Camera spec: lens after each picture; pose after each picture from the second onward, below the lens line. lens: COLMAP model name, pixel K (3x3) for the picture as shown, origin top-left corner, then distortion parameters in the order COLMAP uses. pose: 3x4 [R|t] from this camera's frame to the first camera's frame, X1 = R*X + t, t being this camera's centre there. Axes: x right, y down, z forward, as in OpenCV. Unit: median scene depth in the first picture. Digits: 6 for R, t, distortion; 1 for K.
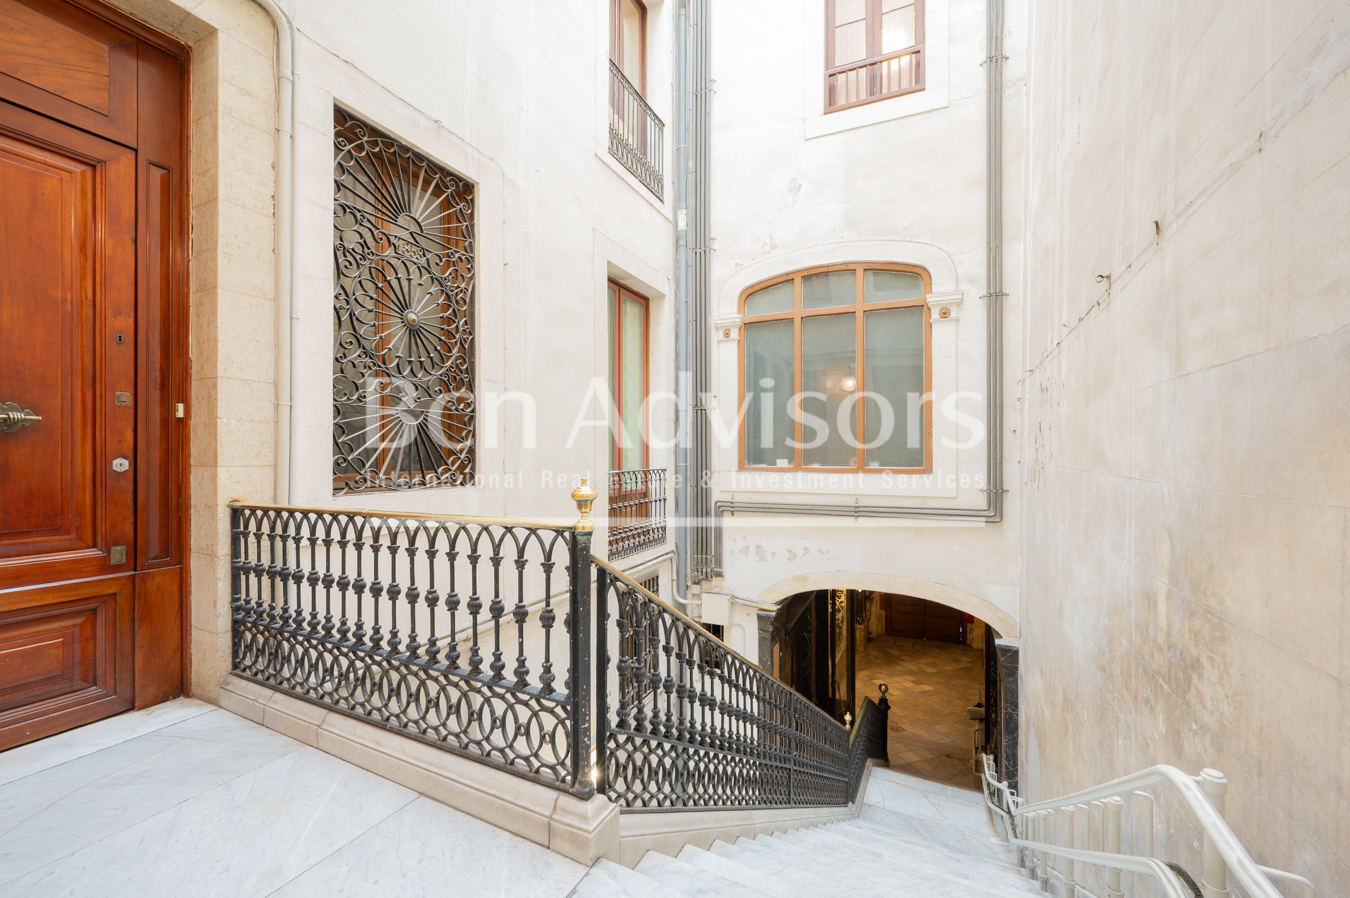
lens RADIAL K [[545.5, 0, 667.9], [0, 545.5, 456.8], [0, 0, 1]] dist [0.001209, 0.000009]
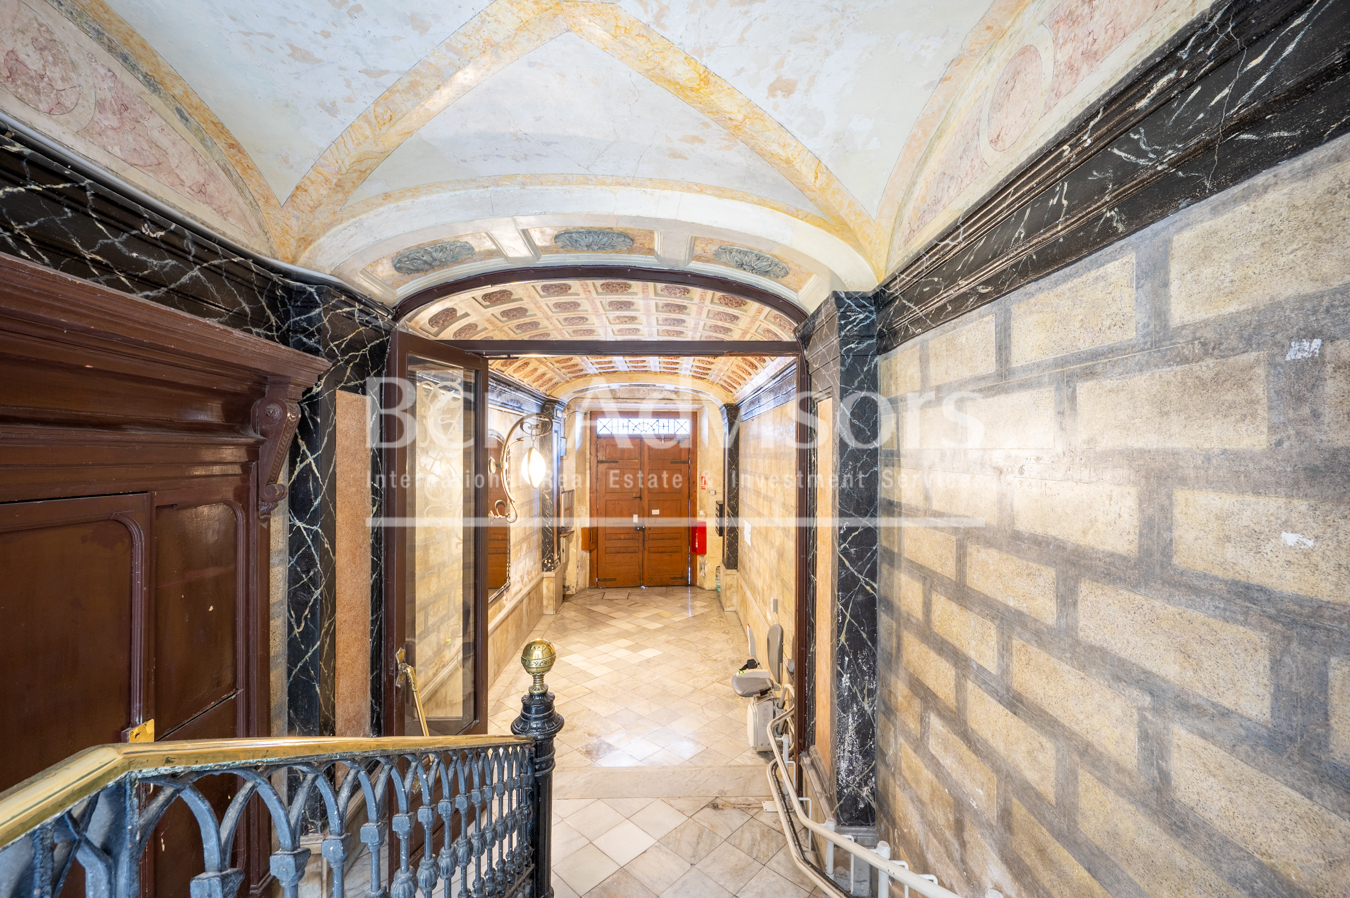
lens RADIAL K [[545.5, 0, 672.7], [0, 545.5, 450.9], [0, 0, 1]] dist [0.001209, 0.000009]
pose [[0.873744, 0.010281, 0.486277, 0.187718], [-0.006608, 0.999935, -0.009269, 0.189717], [-0.486341, 0.004885, 0.873756, 0.428101]]
